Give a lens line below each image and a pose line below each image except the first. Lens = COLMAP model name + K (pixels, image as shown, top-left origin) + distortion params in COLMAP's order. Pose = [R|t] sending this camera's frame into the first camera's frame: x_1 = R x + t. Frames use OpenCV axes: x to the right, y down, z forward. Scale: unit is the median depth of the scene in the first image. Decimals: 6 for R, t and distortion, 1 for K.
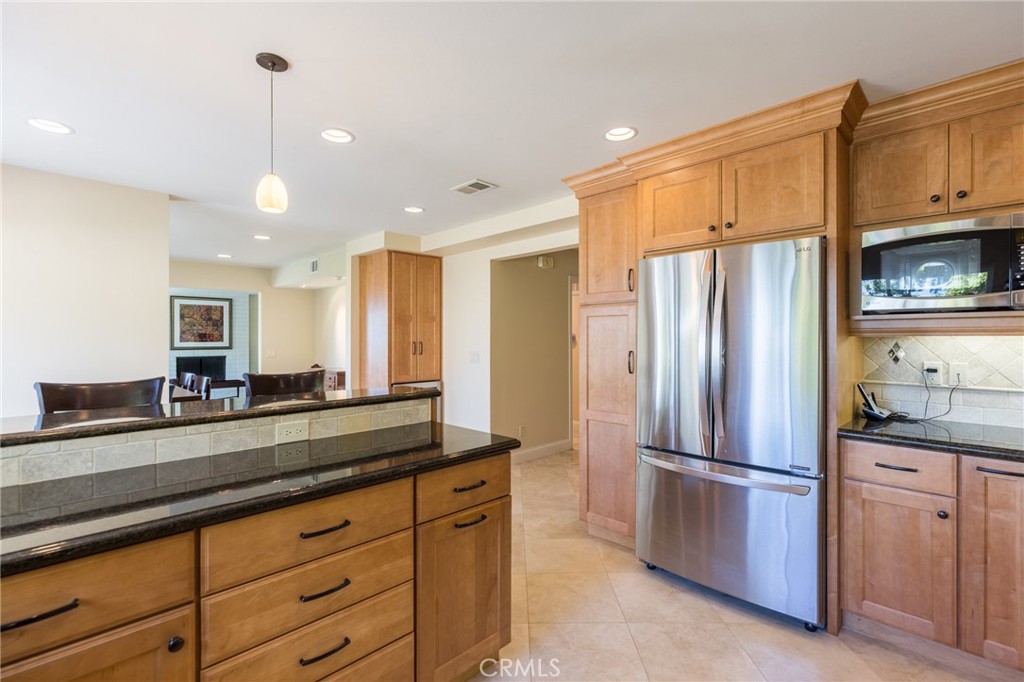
lens RADIAL K [[459.7, 0, 508.6], [0, 459.7, 338.0], [0, 0, 1]] dist [0.000145, -0.000264]
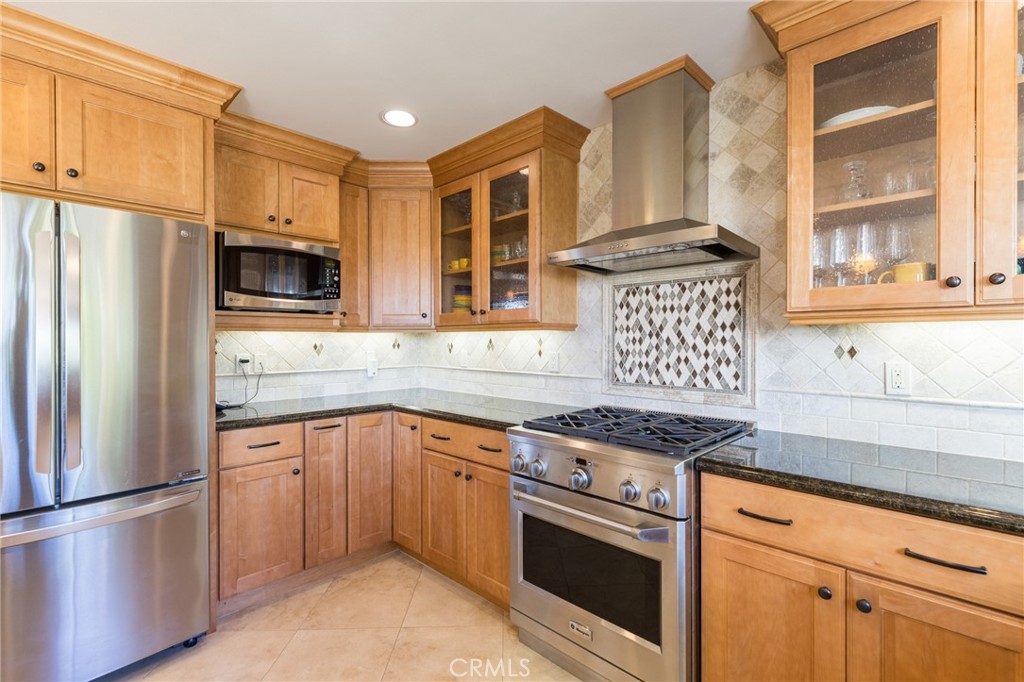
lens RADIAL K [[459.7, 0, 509.5], [0, 459.7, 340.3], [0, 0, 1]] dist [0.000145, -0.000264]
pose [[-0.028665, -0.001404, 0.999588, -0.335783], [0.000367, 0.999999, 0.001416, 0.019946], [-0.999589, 0.000407, -0.028664, 0.441287]]
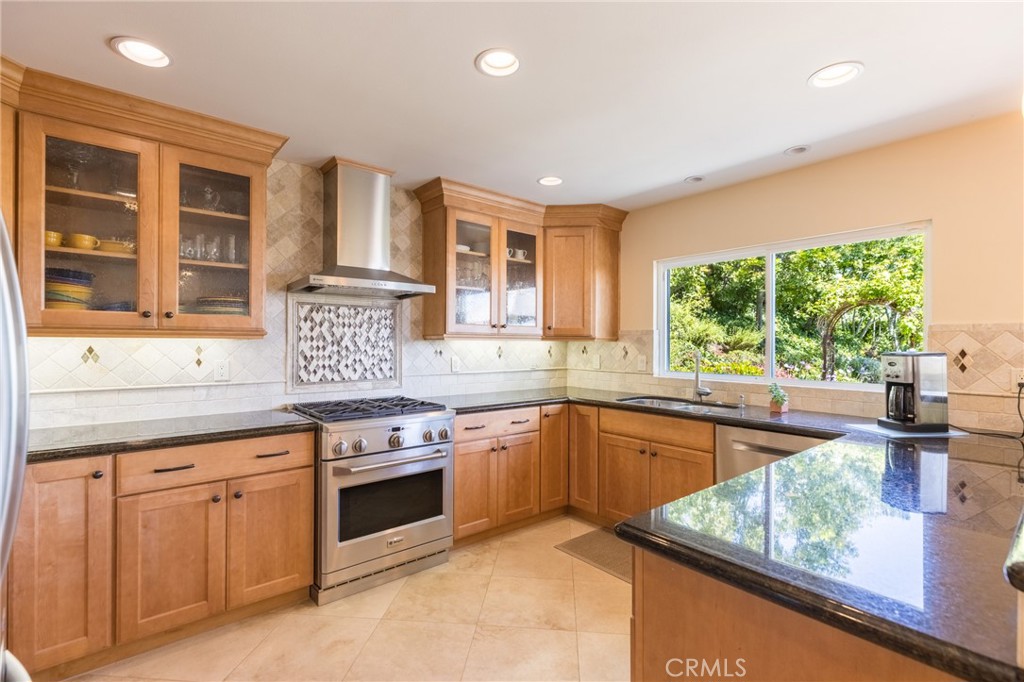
lens RADIAL K [[459.7, 0, 512.1], [0, 459.7, 343.4], [0, 0, 1]] dist [0.000145, -0.000264]
pose [[-0.996646, -0.003400, 0.081765, 0.239665], [-0.003302, 0.999994, 0.001332, -0.003019], [-0.081769, 0.001058, -0.996651, 1.938228]]
